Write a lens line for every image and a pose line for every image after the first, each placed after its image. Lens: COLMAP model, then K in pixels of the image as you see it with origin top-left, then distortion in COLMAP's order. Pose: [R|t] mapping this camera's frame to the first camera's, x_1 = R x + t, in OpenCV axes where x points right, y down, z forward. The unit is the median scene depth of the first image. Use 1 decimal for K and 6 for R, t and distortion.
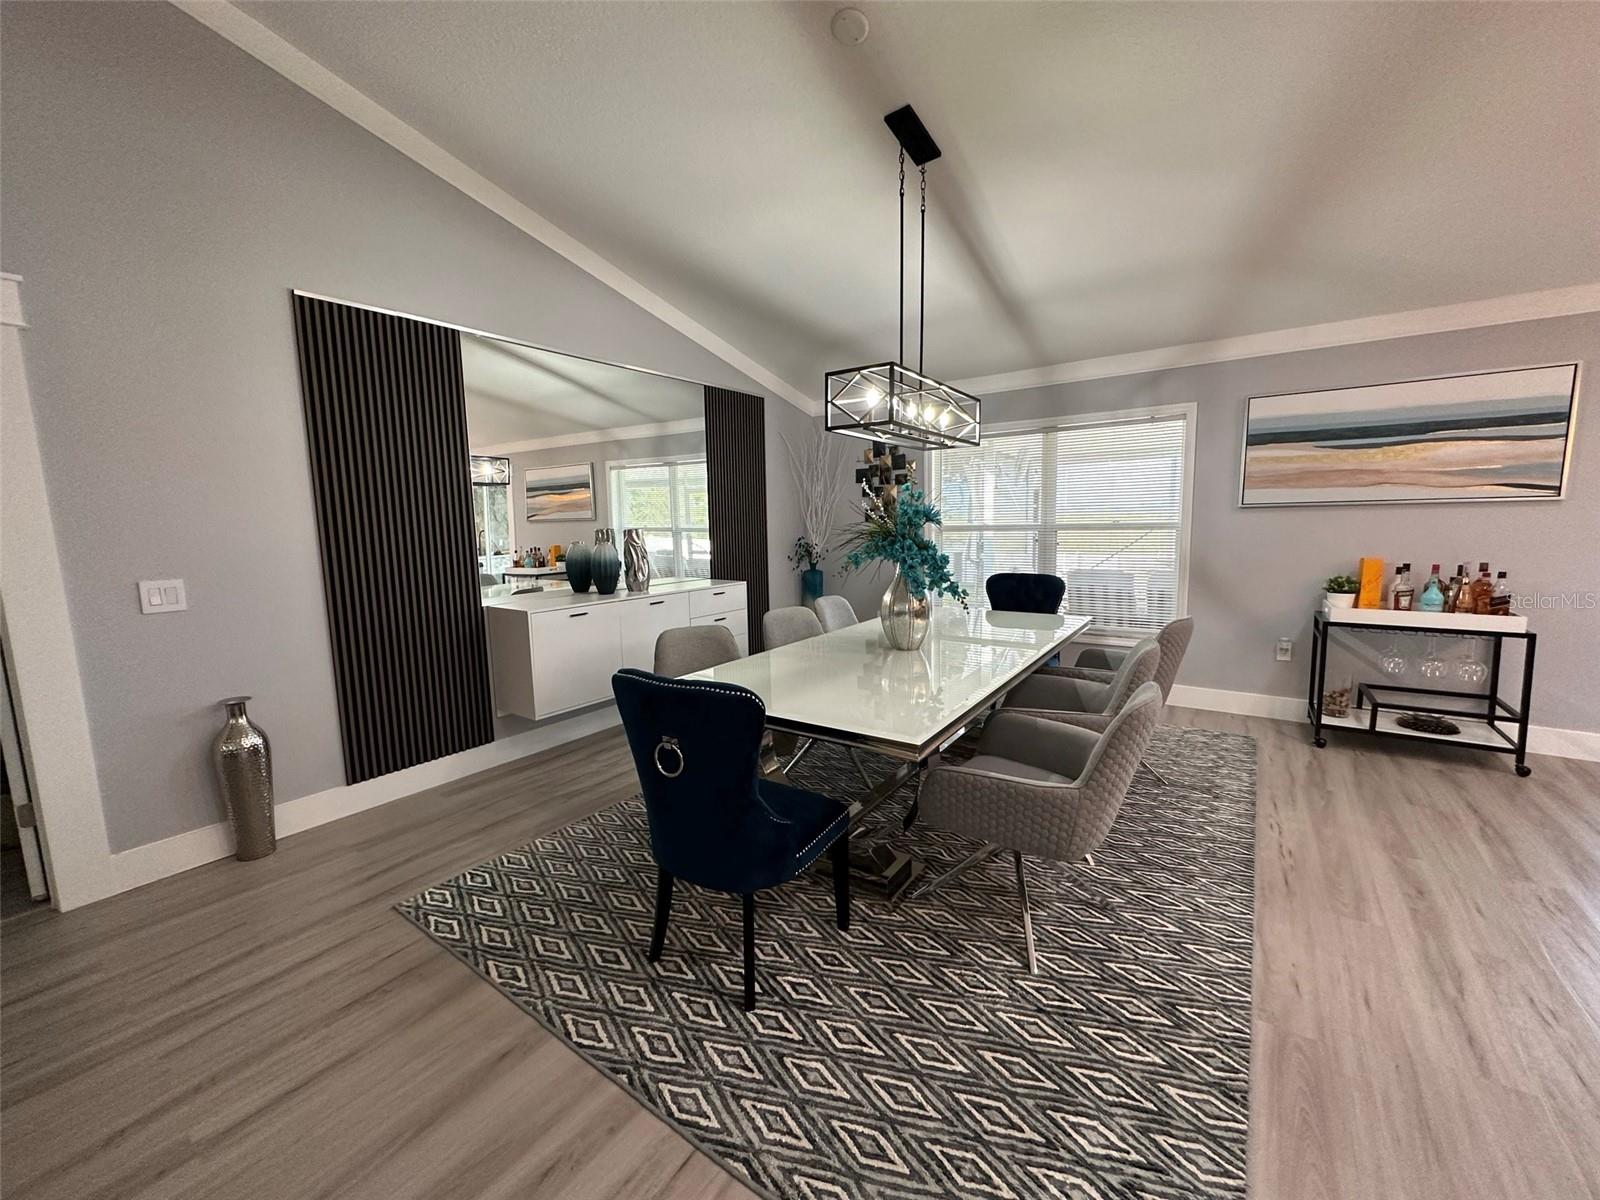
lens RADIAL K [[639.0, 0, 799.3], [0, 639.0, 600.7], [0, 0, 1]] dist [-0.002539, 0.001002]
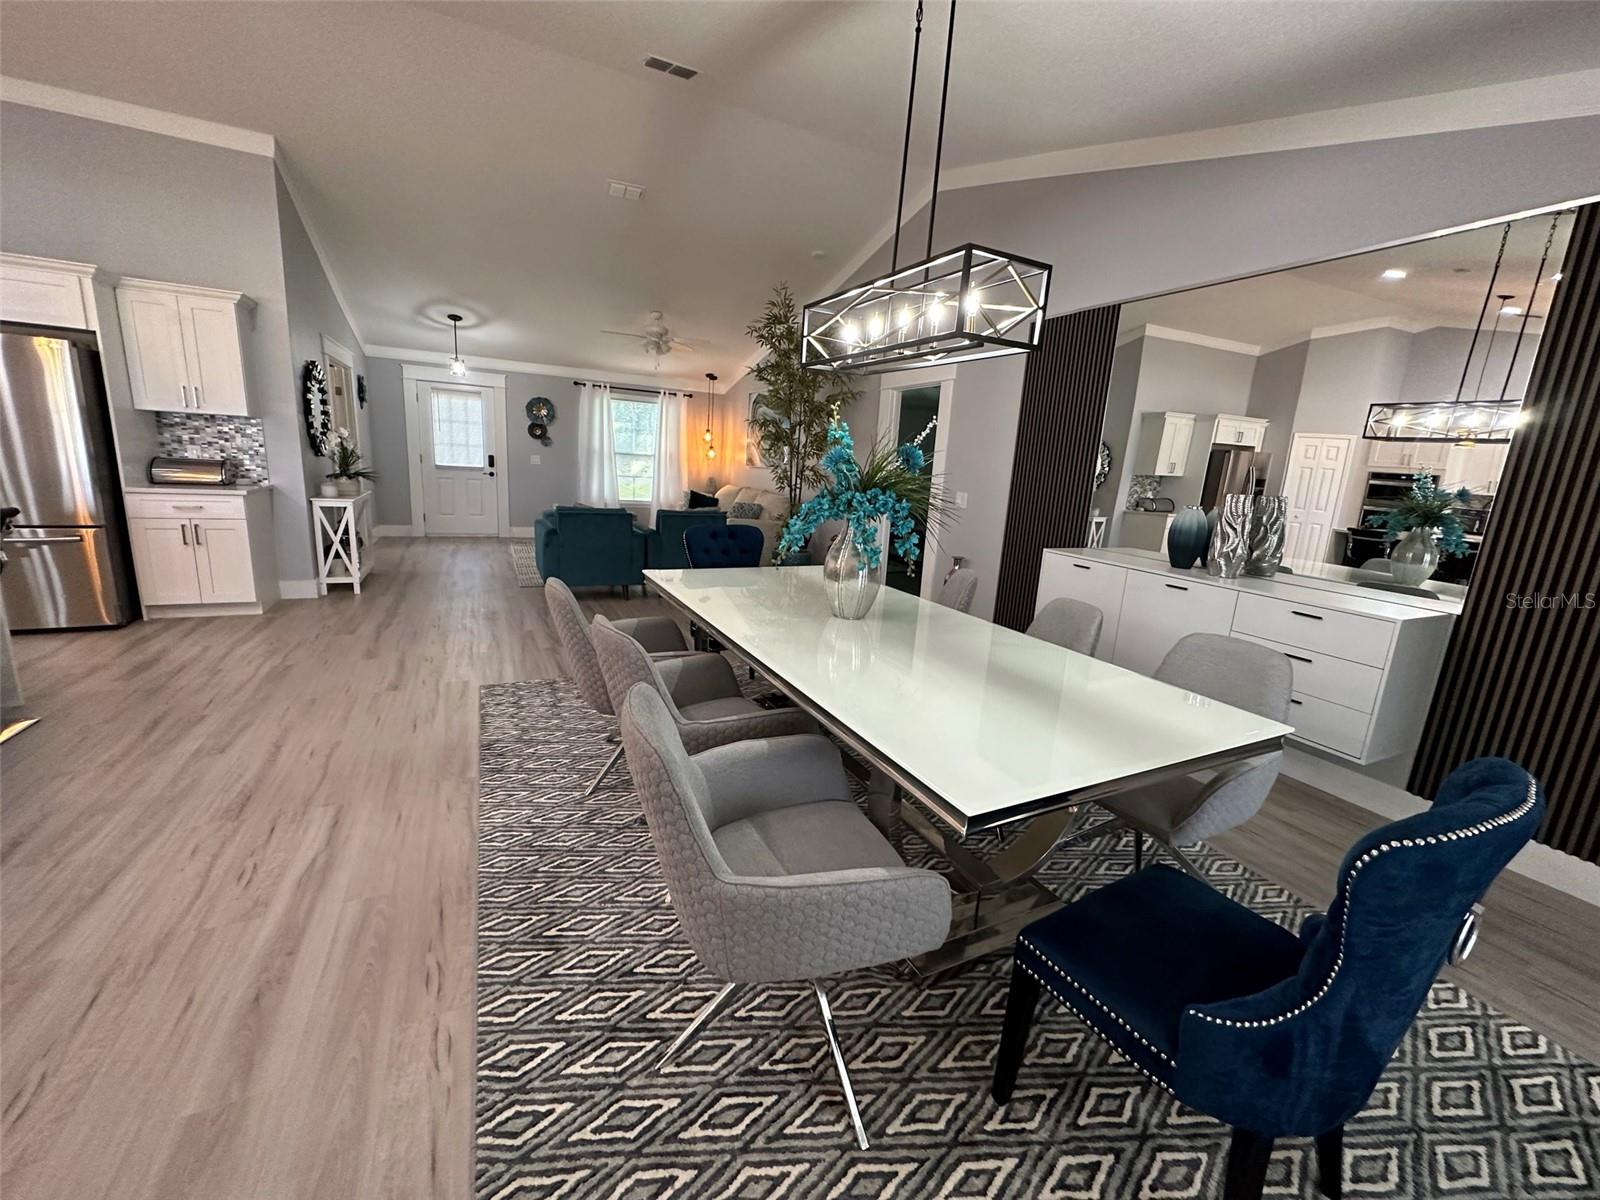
lens RADIAL K [[639.0, 0, 797.8], [0, 639.0, 599.7], [0, 0, 1]] dist [-0.002539, 0.001002]
pose [[-0.479348, 0.180850, -0.858789, 0.753363], [-0.161638, 0.943605, 0.288932, -0.148021], [0.862612, 0.277312, -0.423083, 1.042834]]
